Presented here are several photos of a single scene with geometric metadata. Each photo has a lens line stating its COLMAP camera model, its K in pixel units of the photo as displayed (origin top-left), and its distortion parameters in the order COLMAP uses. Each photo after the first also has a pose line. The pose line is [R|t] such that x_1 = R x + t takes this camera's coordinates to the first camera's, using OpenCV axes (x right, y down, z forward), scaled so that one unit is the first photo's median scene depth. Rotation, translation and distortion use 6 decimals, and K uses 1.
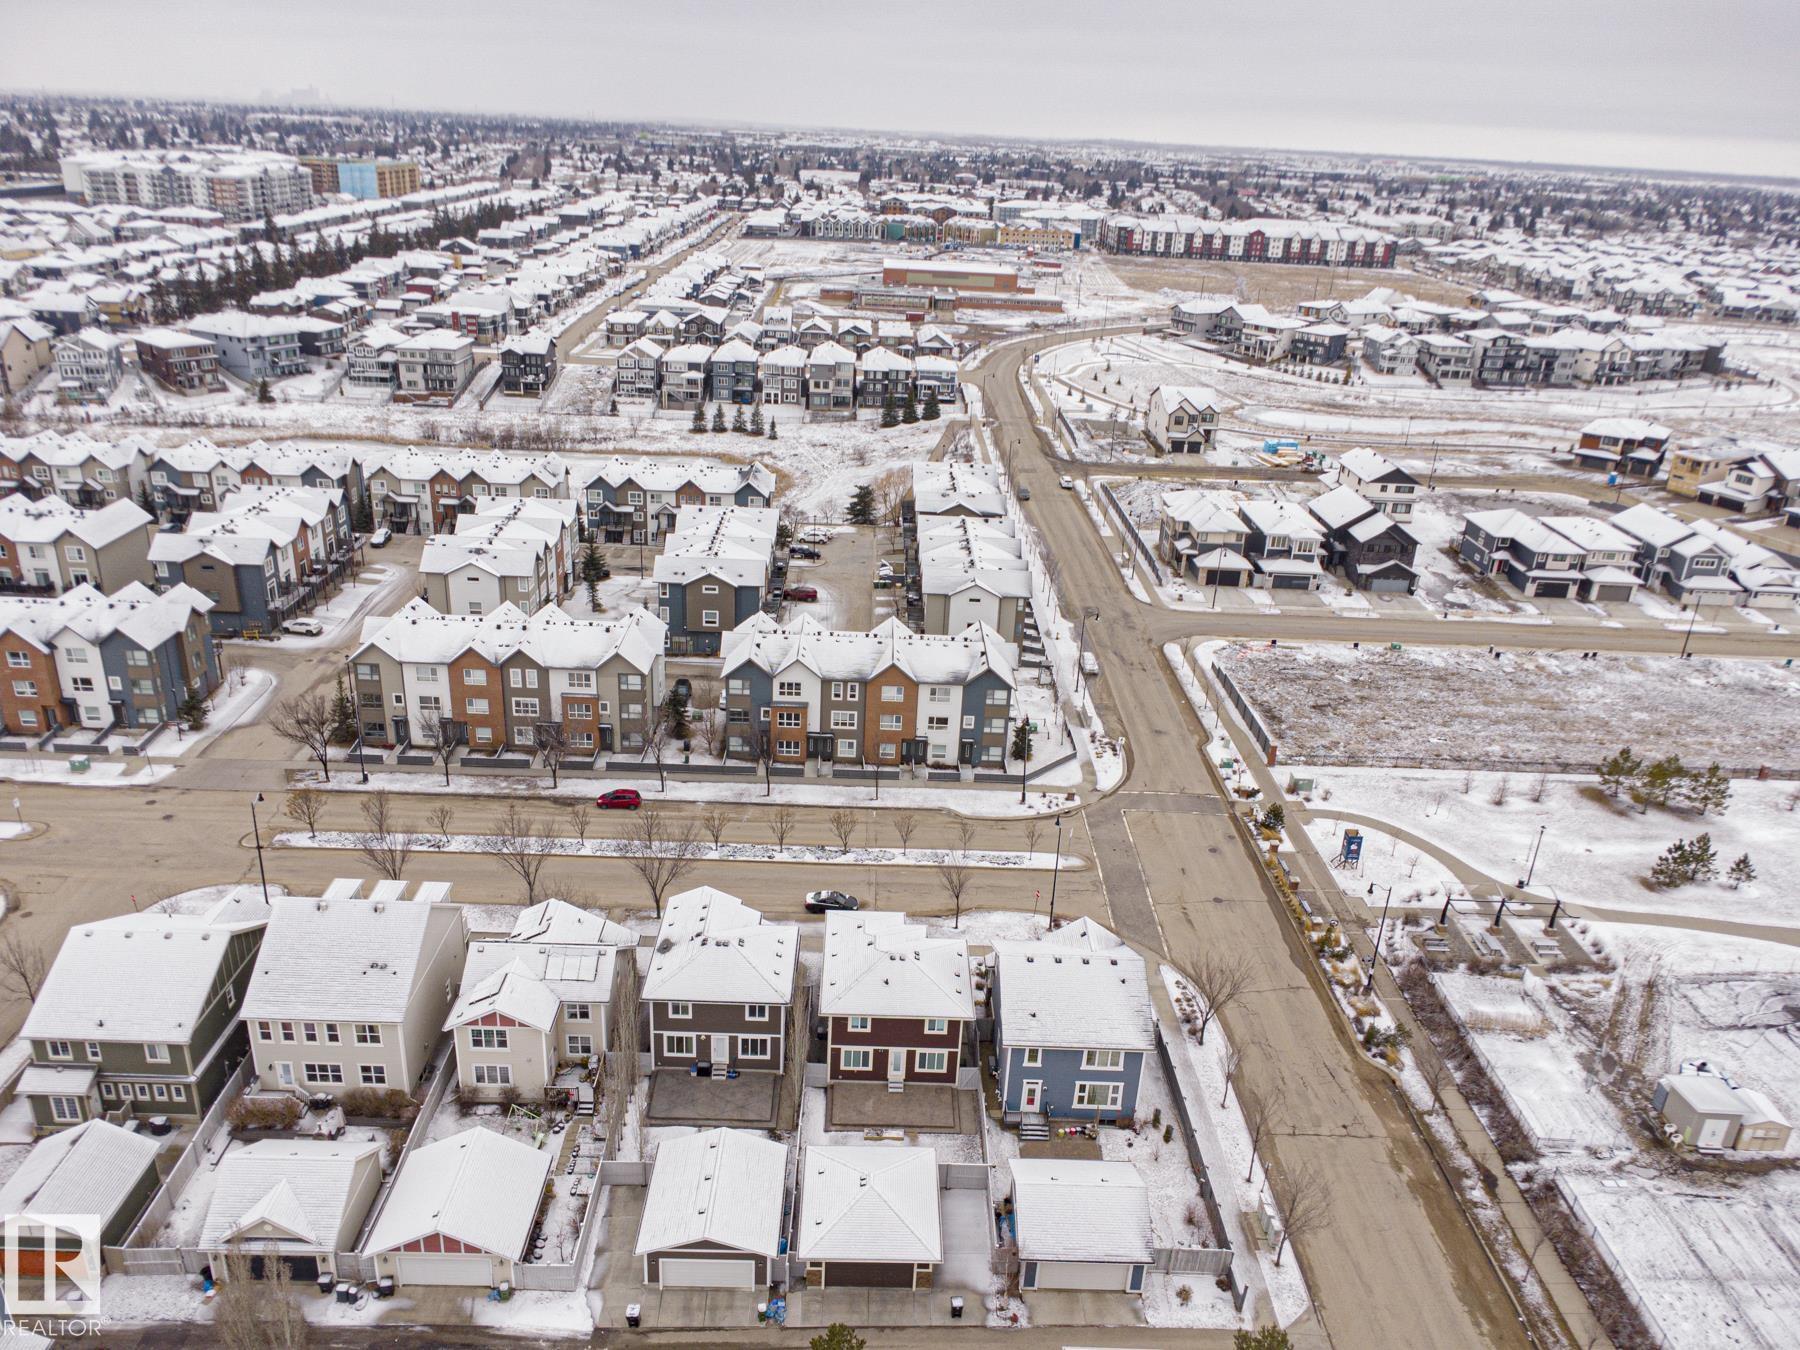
lens RADIAL K [[1302.3, 0, 901.4], [0, 1302.3, 671.9], [0, 0, 1]] dist [0.013403, -0.013721]
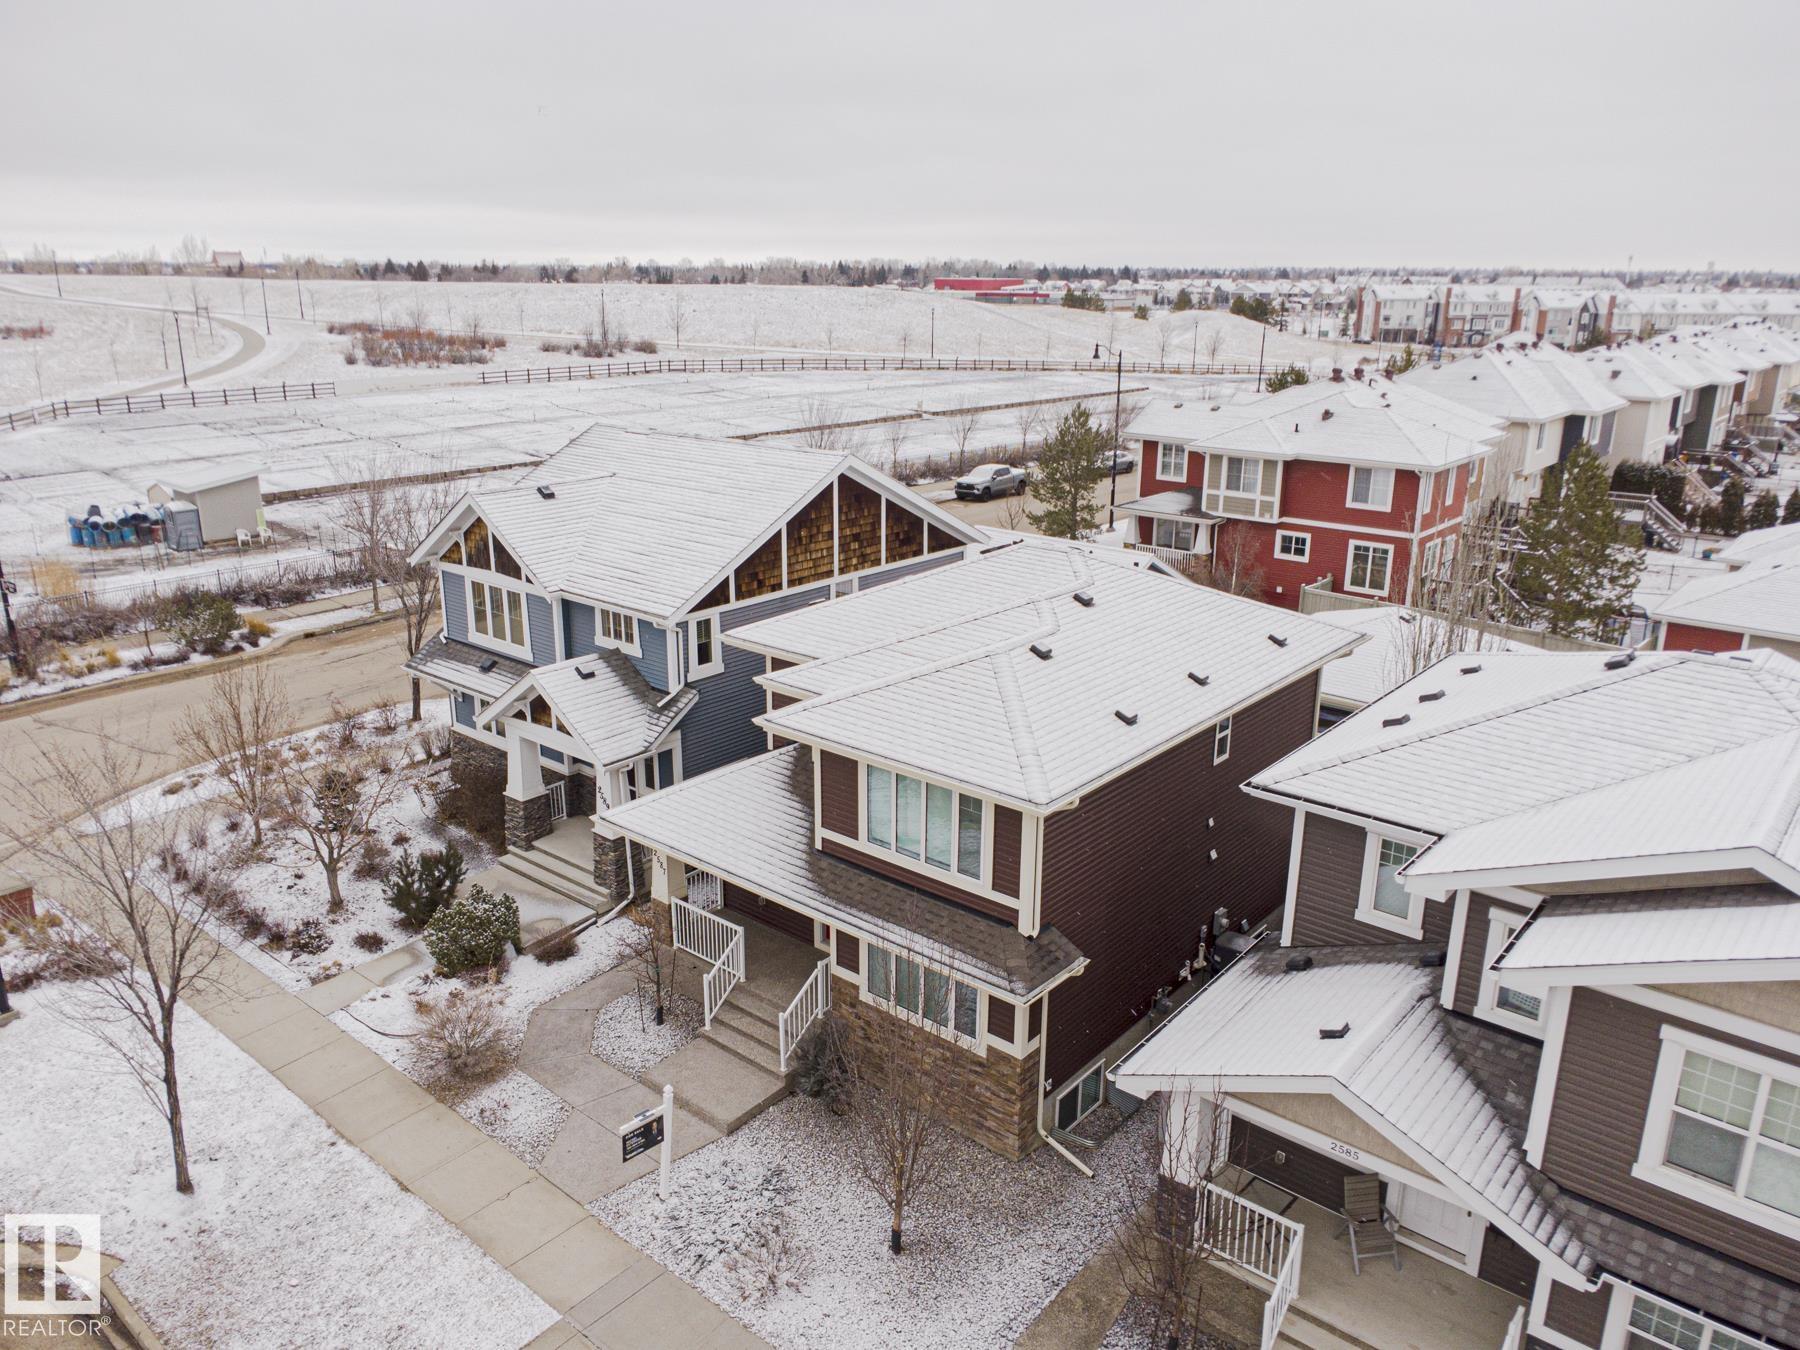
lens RADIAL K [[1302.3, 0, 904.3], [0, 1302.3, 661.5], [0, 0, 1]] dist [0.013403, -0.013721]
pose [[-0.756244, -0.238934, 0.609102, -0.112018], [0.214910, 0.788575, 0.576163, 0.039040], [-0.617987, 0.566622, -0.545006, 0.813243]]
